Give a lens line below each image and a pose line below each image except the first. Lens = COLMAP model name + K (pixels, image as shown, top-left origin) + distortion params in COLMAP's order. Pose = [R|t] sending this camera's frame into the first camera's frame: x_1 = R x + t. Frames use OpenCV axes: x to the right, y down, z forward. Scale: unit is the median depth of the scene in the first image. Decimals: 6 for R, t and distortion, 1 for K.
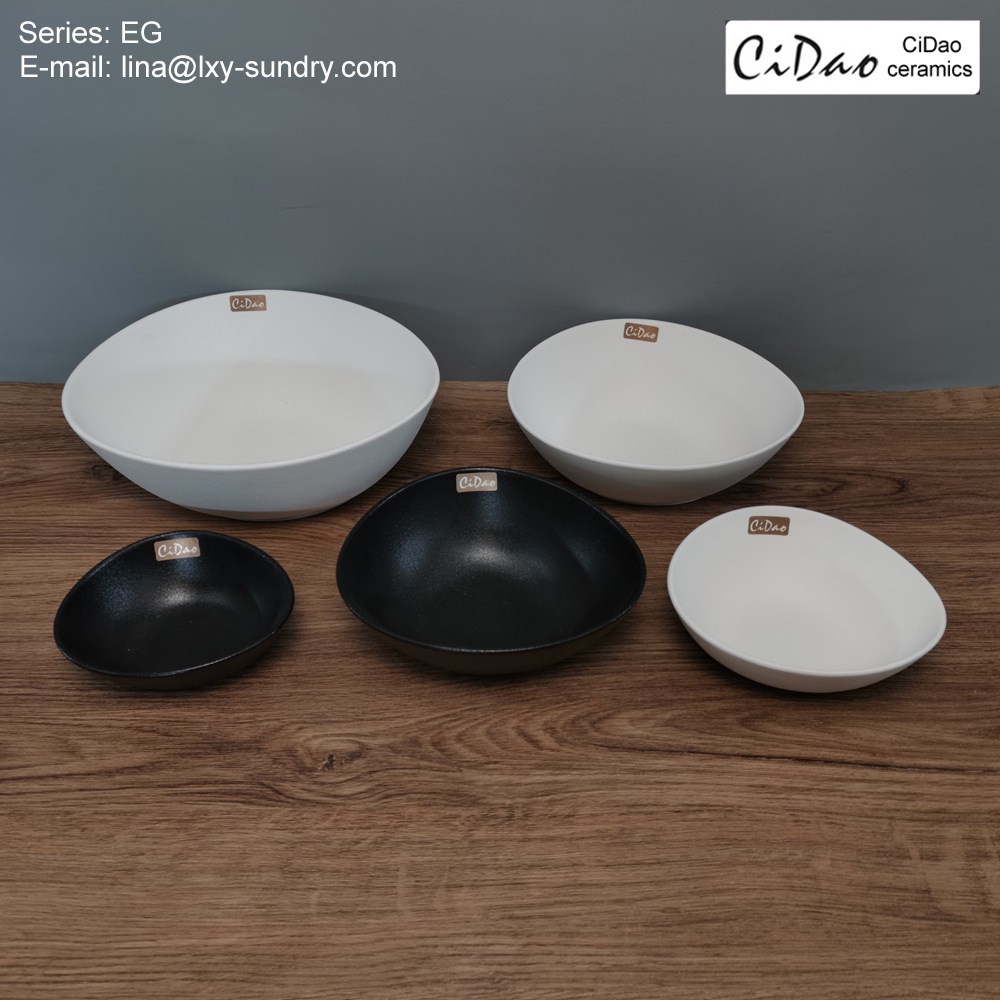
lens RADIAL K [[933.4, 0, 501.1], [0, 933.4, 503.1], [0, 0, 1]] dist [0.067937, -0.104292]
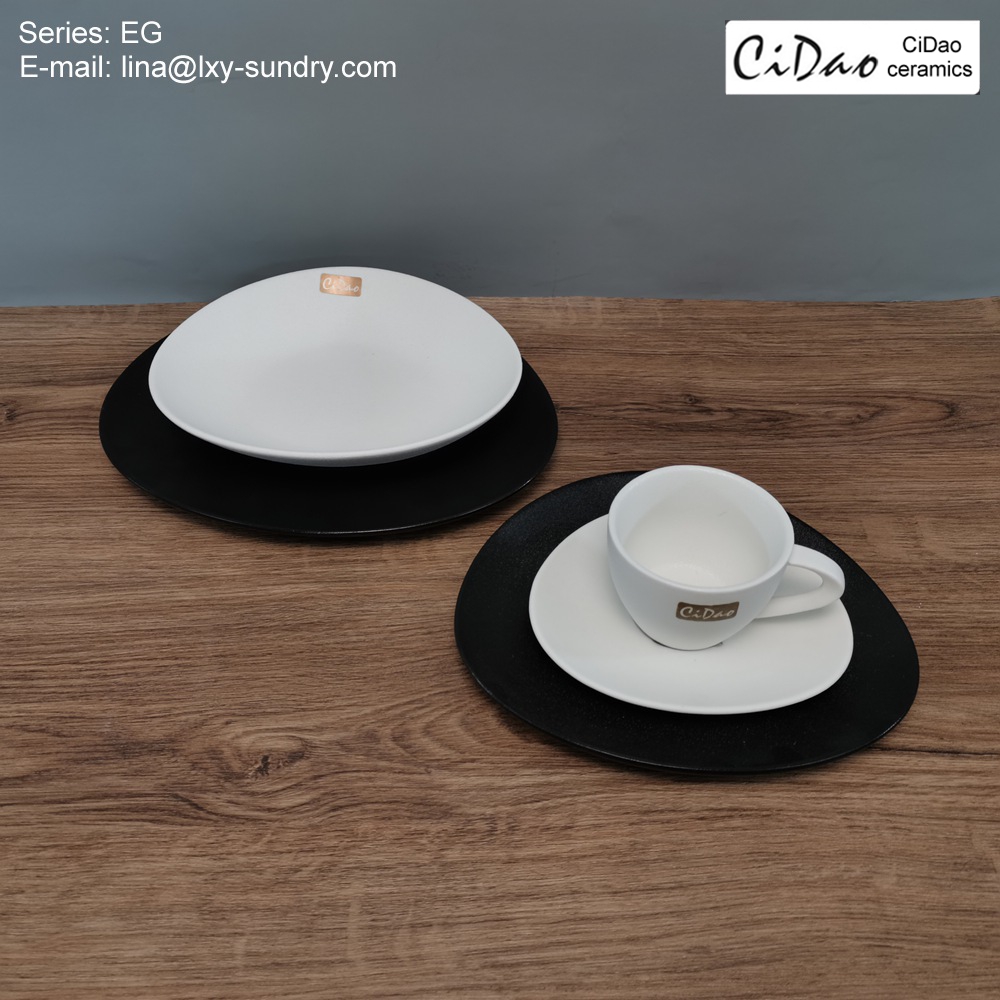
lens RADIAL K [[933.4, 0, 500.4], [0, 933.4, 498.1], [0, 0, 1]] dist [0.067937, -0.104292]
pose [[0.999683, -0.020008, 0.015308, 0.010625], [0.019194, 0.998484, 0.051584, 0.013290], [-0.016317, -0.051273, 0.998551, 0.223128]]
